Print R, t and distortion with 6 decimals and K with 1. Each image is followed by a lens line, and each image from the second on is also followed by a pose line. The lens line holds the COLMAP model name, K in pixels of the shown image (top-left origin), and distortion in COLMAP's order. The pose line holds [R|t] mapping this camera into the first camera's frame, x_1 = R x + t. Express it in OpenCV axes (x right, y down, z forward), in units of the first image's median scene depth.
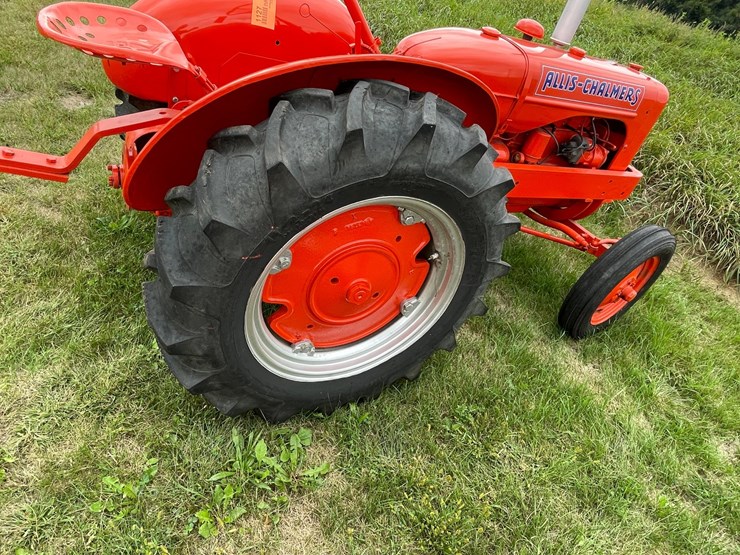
lens RADIAL K [[467.5, 0, 363.0], [0, 467.5, 277.3], [0, 0, 1]] dist [-0.003877, 0.000463]
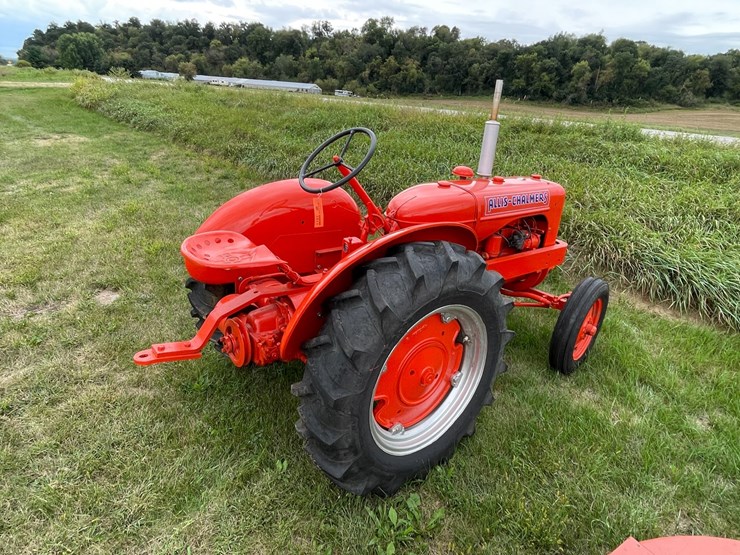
lens RADIAL K [[467.5, 0, 368.9], [0, 467.5, 269.5], [0, 0, 1]] dist [-0.003877, 0.000463]
pose [[0.958747, -0.244512, 0.144979, -0.238357], [0.272030, 0.937195, -0.218323, -0.009596], [-0.082491, 0.248755, 0.965047, -0.347785]]
